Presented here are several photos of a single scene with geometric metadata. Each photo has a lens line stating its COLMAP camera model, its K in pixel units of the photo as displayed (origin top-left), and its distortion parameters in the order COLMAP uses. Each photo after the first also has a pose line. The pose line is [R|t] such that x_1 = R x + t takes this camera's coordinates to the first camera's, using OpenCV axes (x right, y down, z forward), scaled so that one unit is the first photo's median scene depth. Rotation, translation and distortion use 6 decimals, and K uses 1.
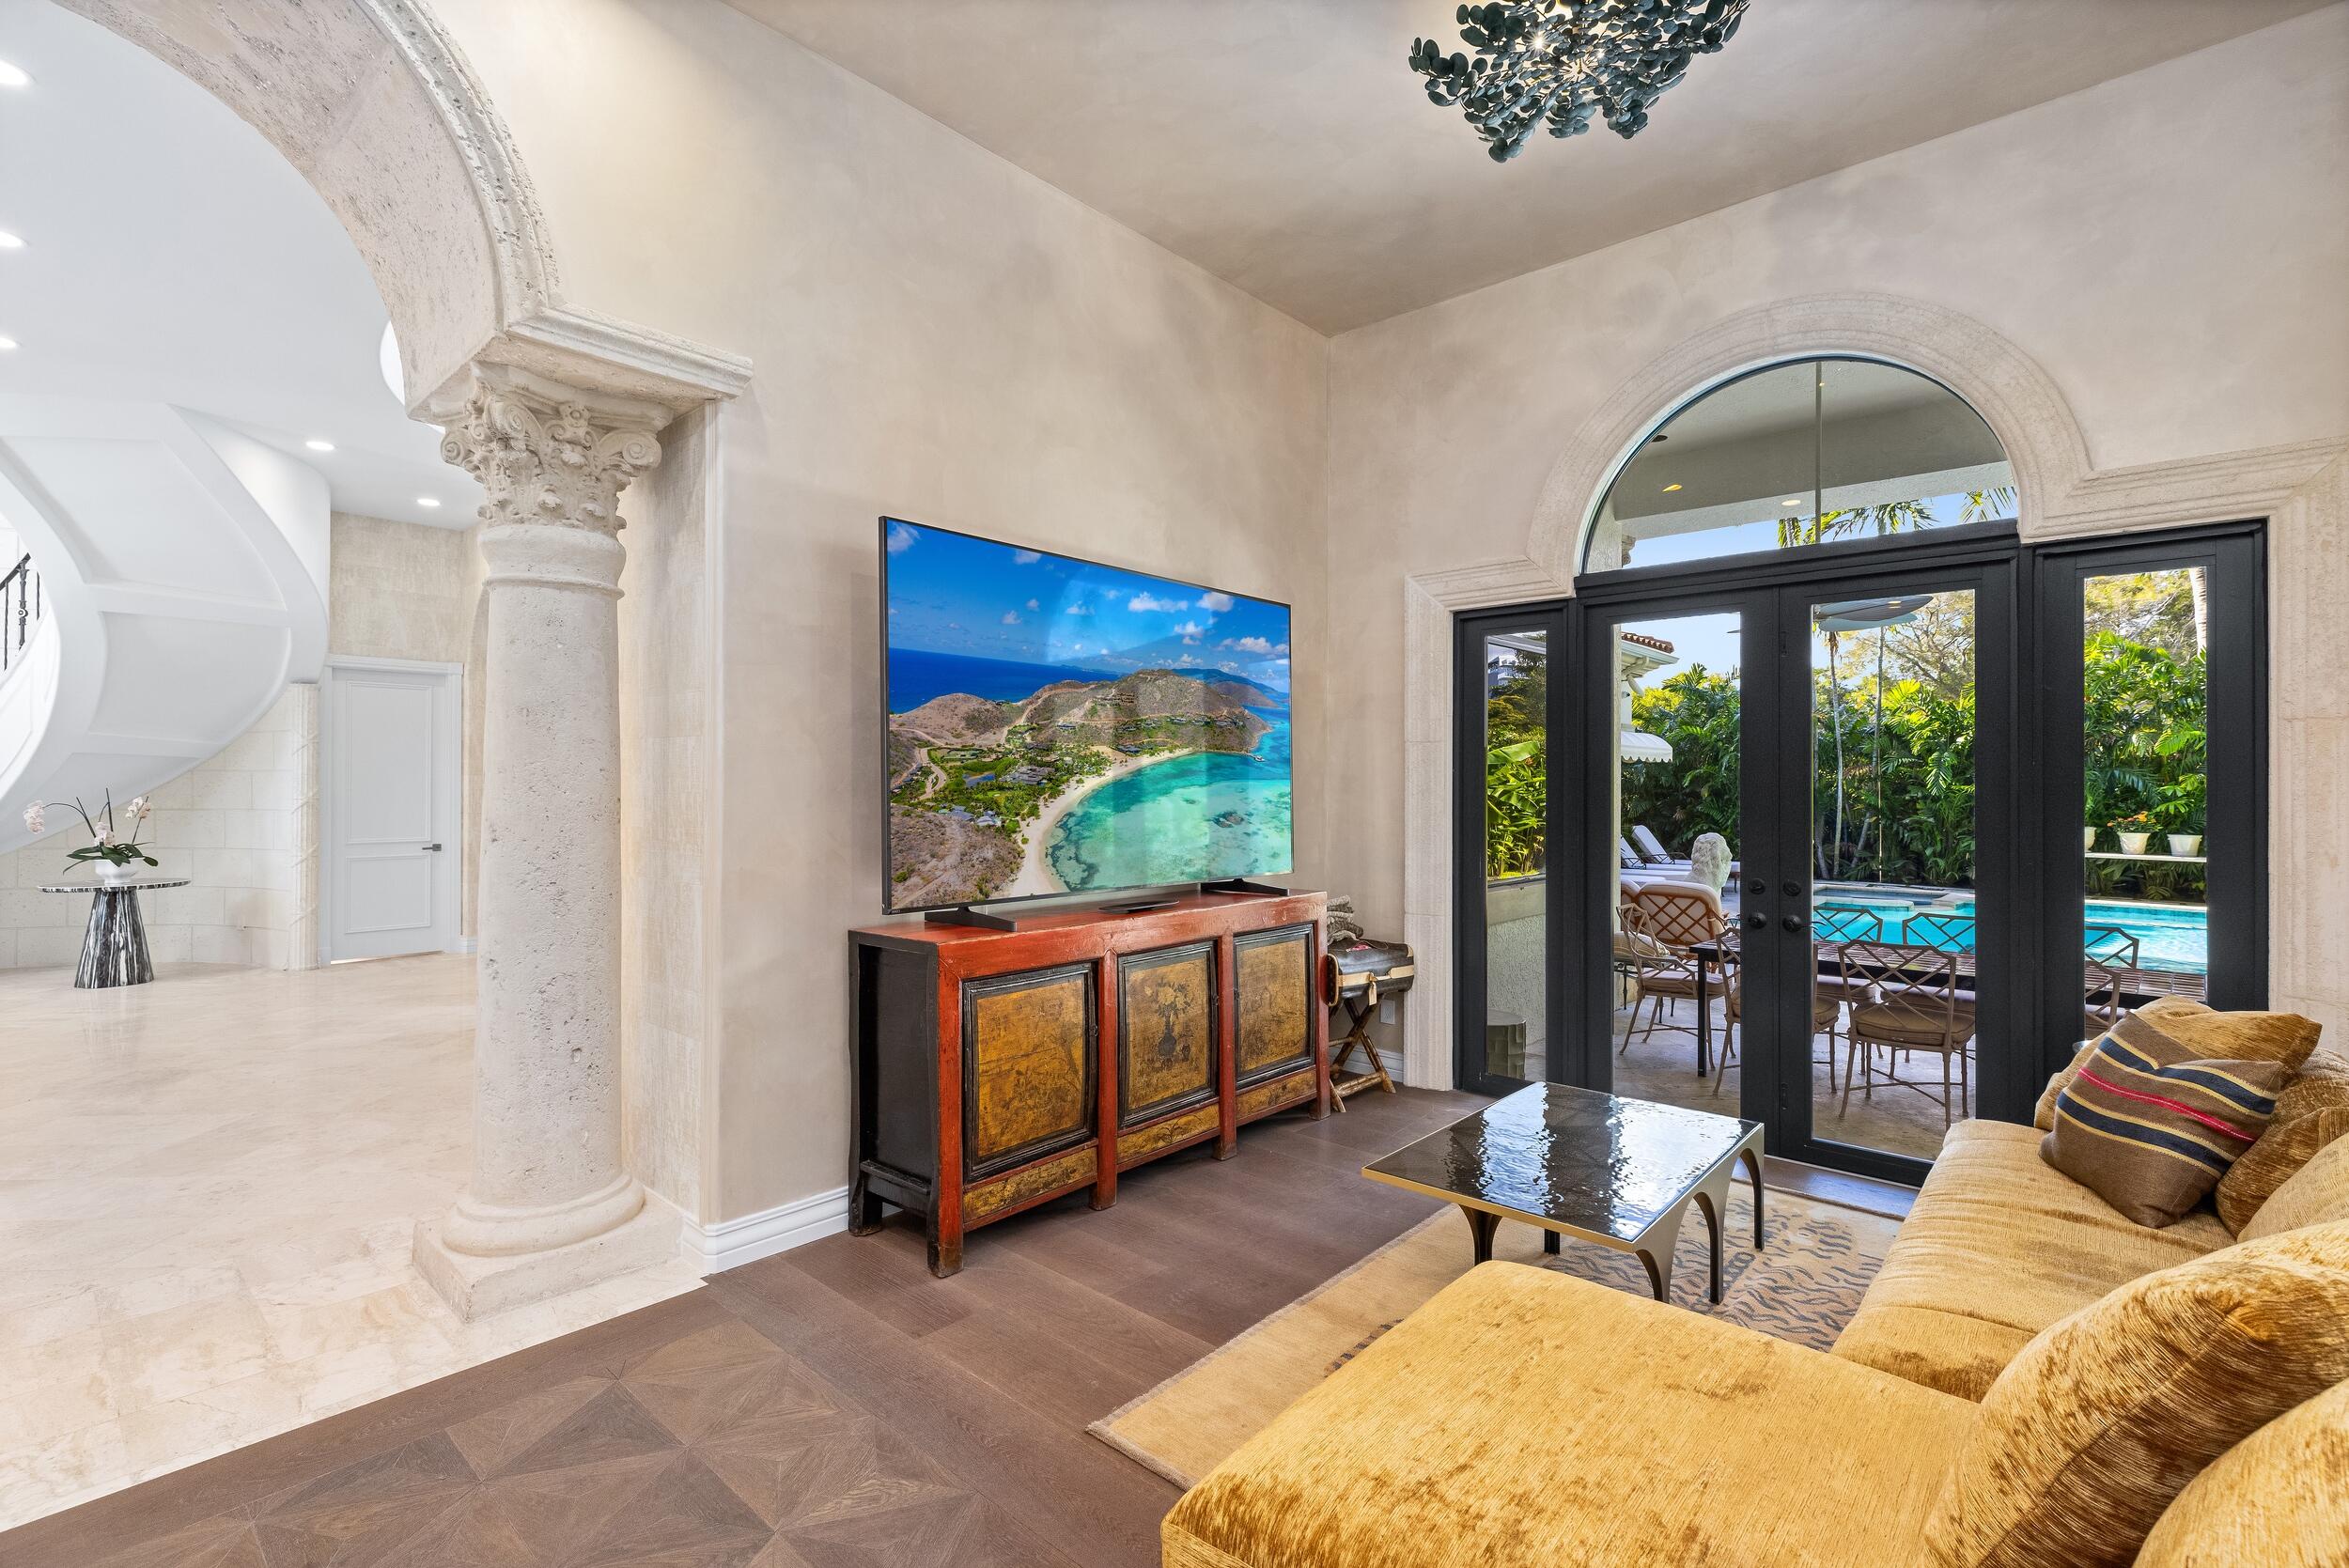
lens RADIAL K [[1162.3, 0, 1066.1], [0, 1162.3, 771.4], [0, 0, 1]] dist [0.030364, -0.003150]
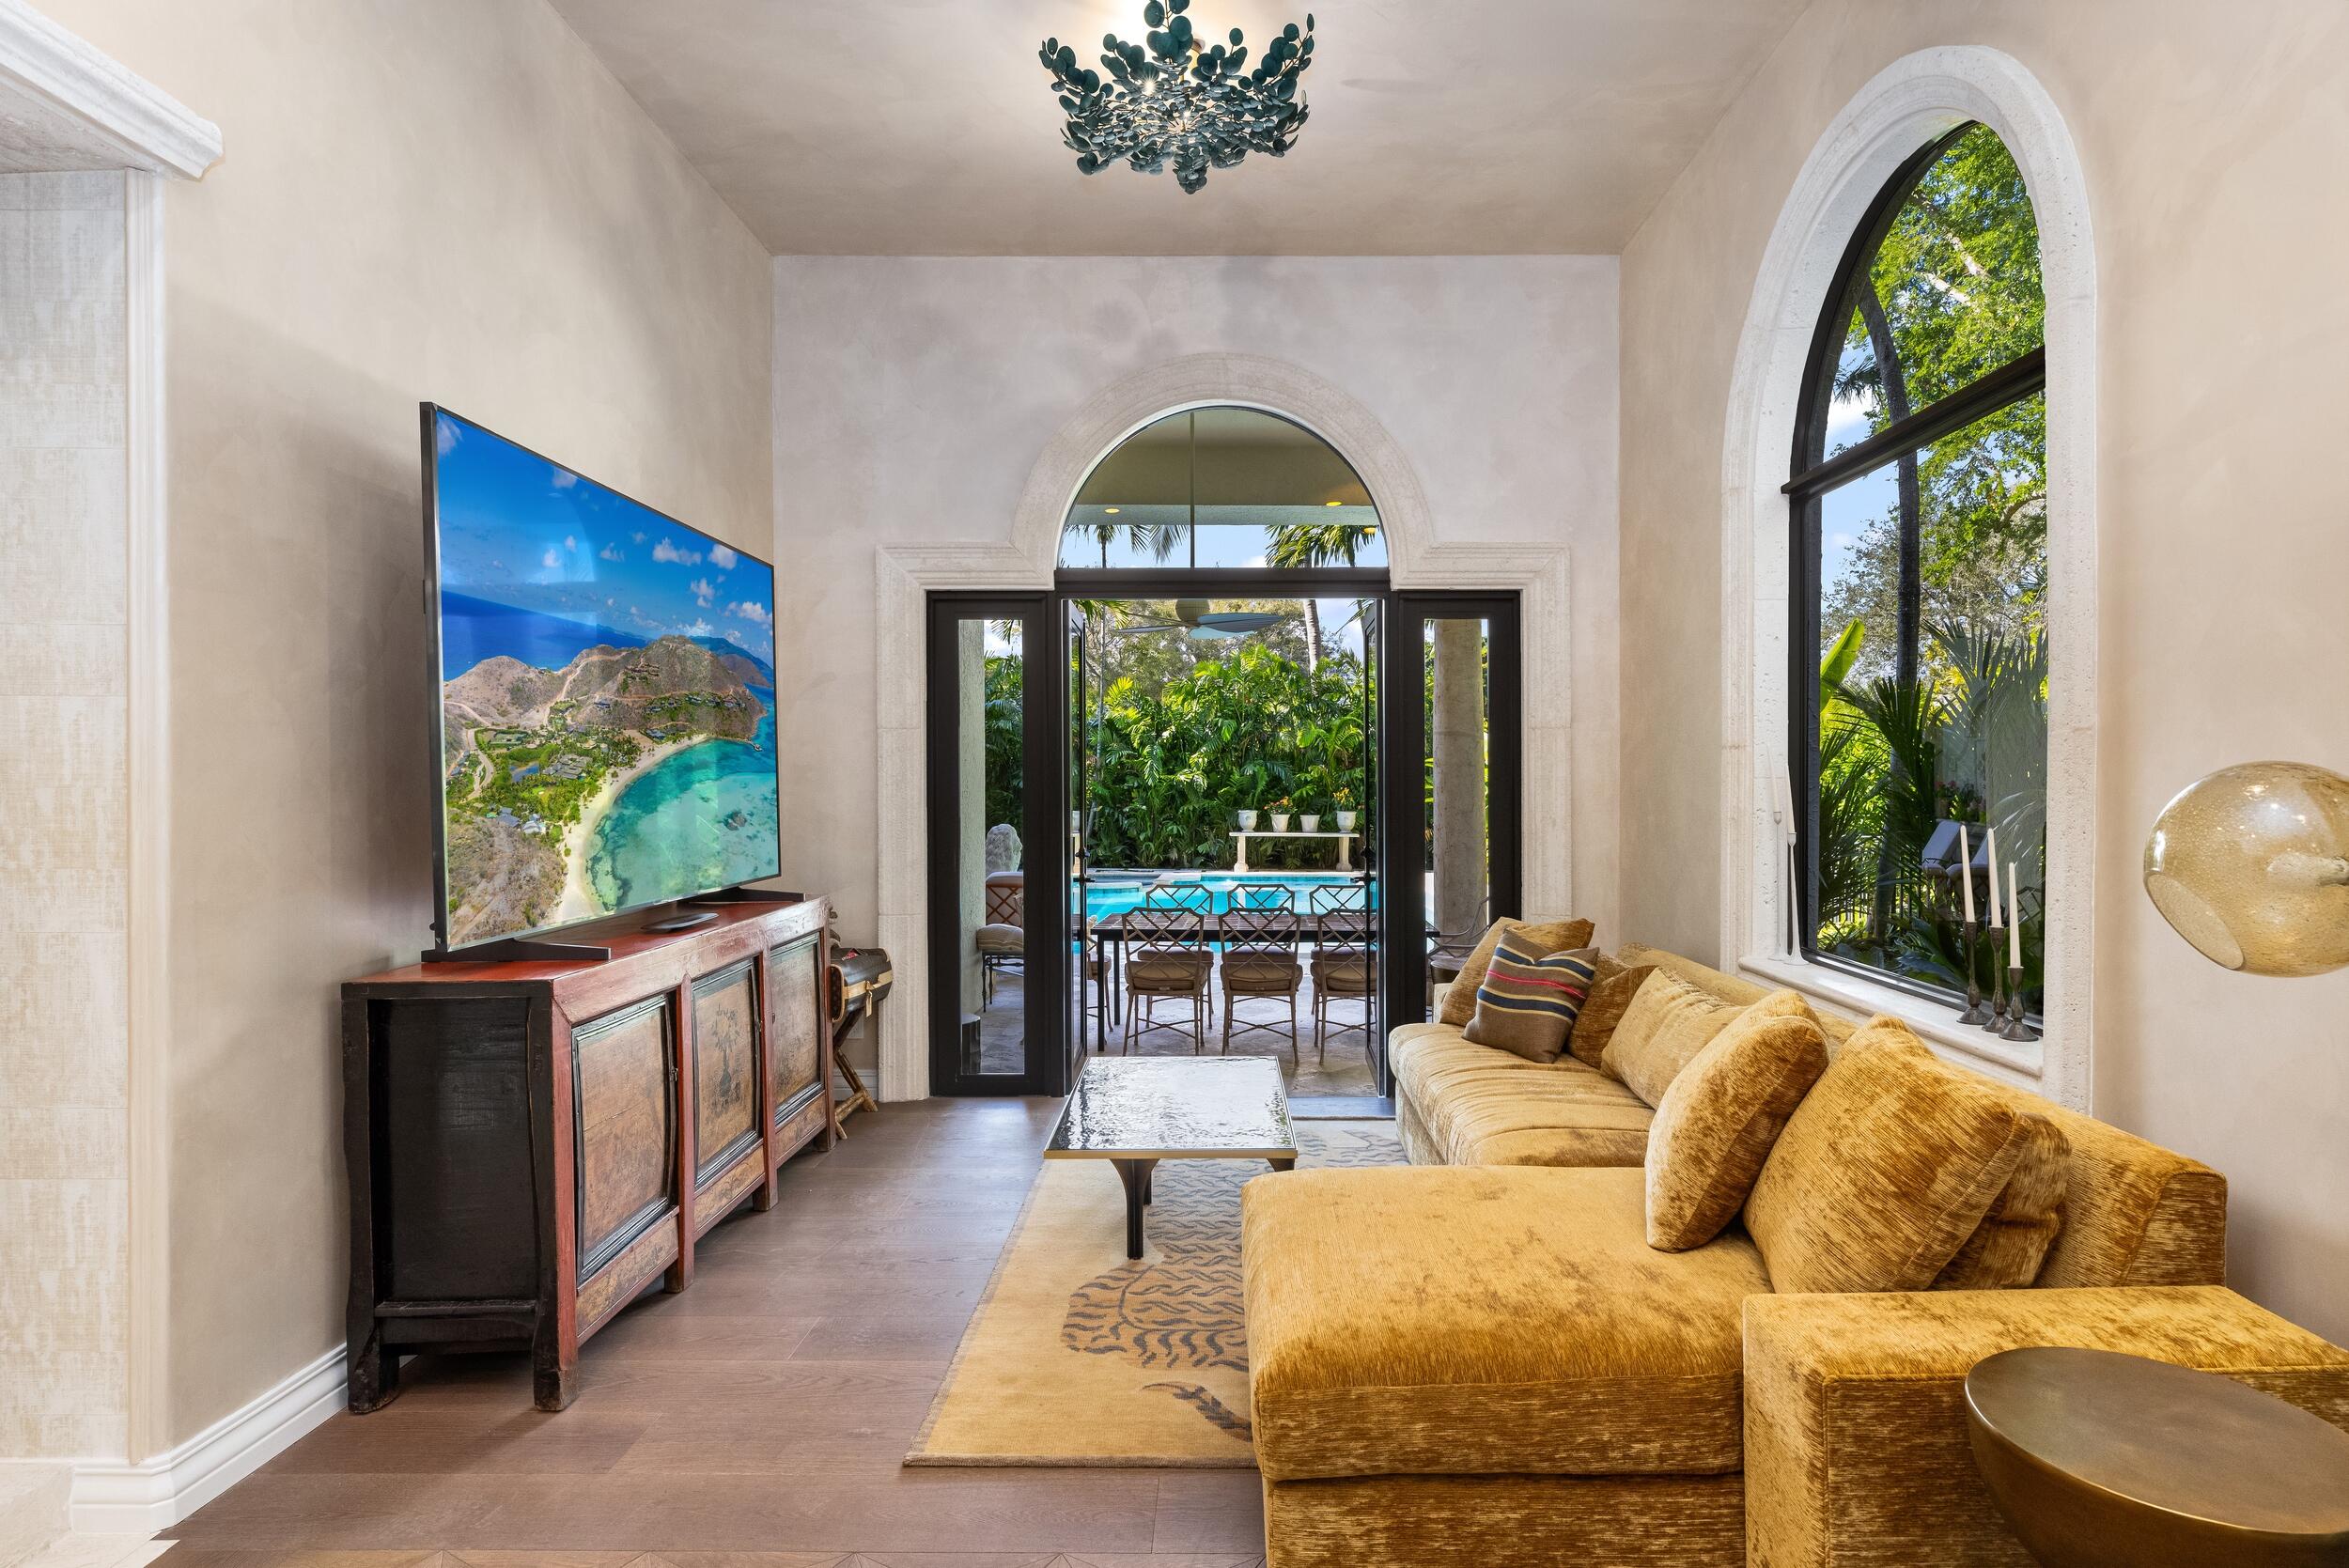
lens RADIAL K [[1389.8, 0, 1312.8], [0, 1389.8, 793.7], [0, 0, 1]] dist [0.012542, 0.009295]
pose [[0.693619, -0.014117, 0.720204, -0.290619], [-0.002367, 0.999758, 0.021876, 0.000107], [-0.720338, -0.016878, 0.693417, -0.002689]]
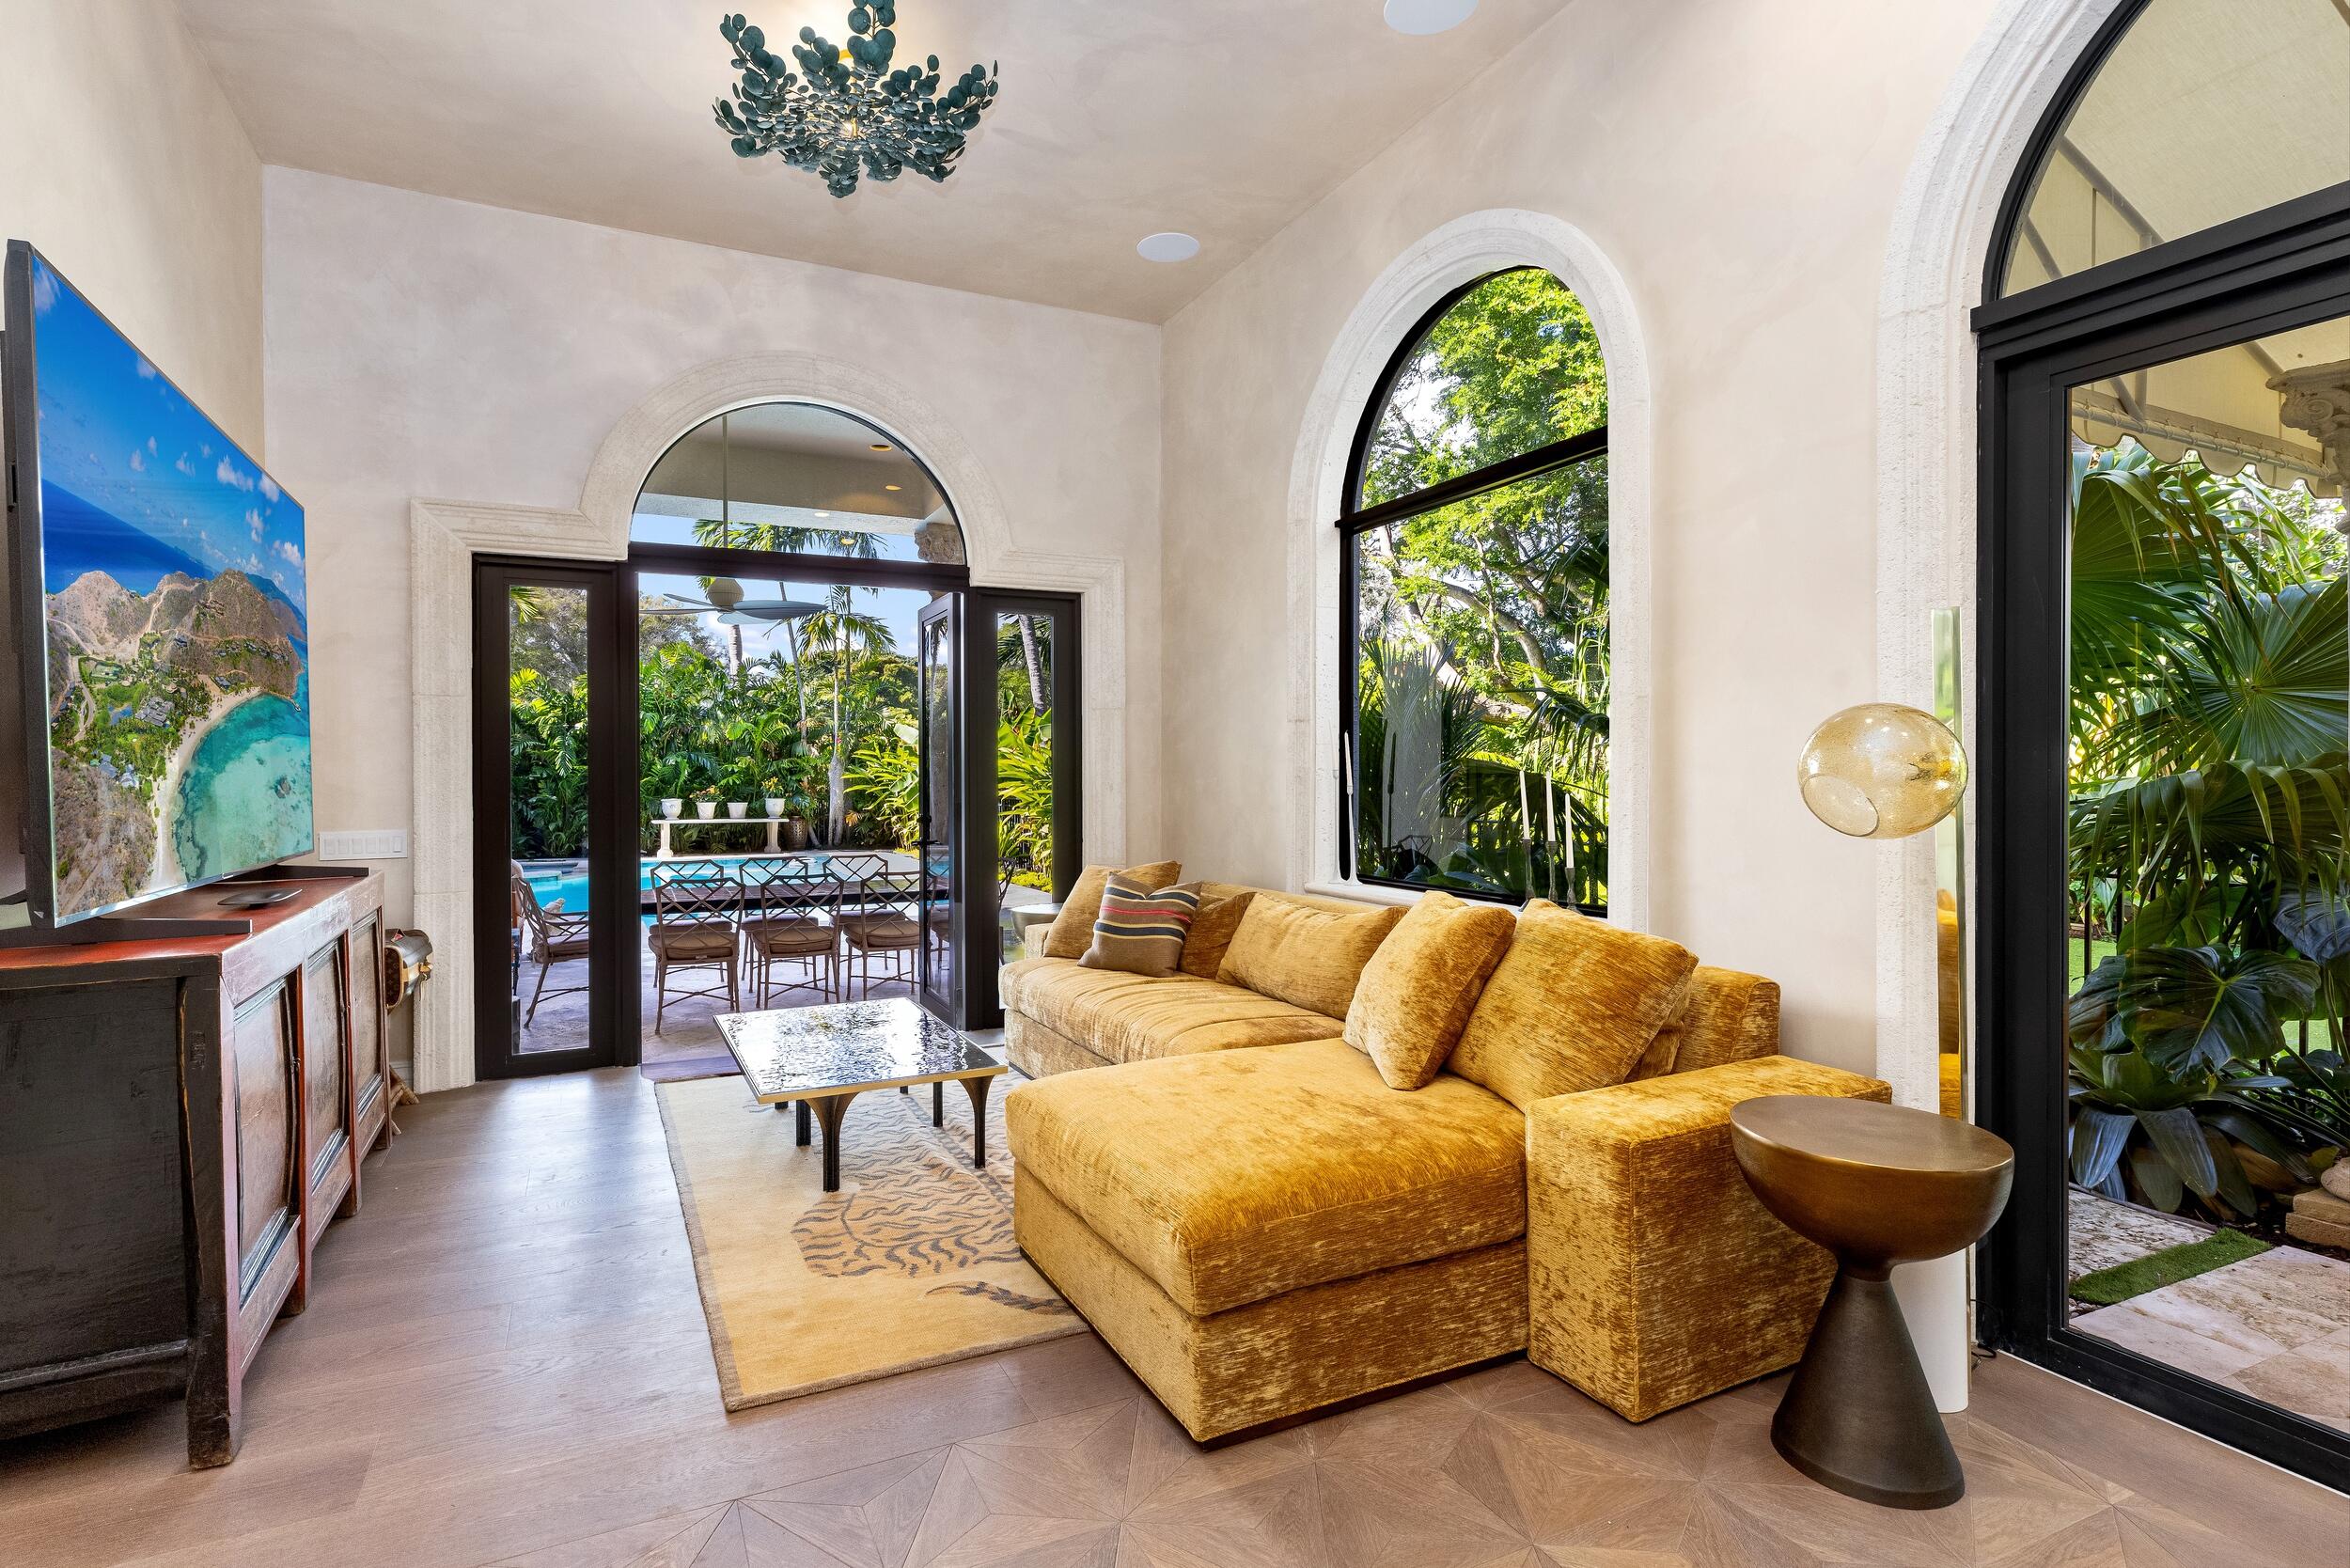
lens RADIAL K [[1162.9, 0, 1254.1], [0, 1162.9, 780.0], [0, 0, 1]] dist [0.030364, -0.003150]
pose [[0.302831, -0.012681, 0.952960, -0.391130], [-0.002812, 0.999895, 0.014199, 0.025058], [-0.953040, -0.006980, 0.302764, 0.169807]]
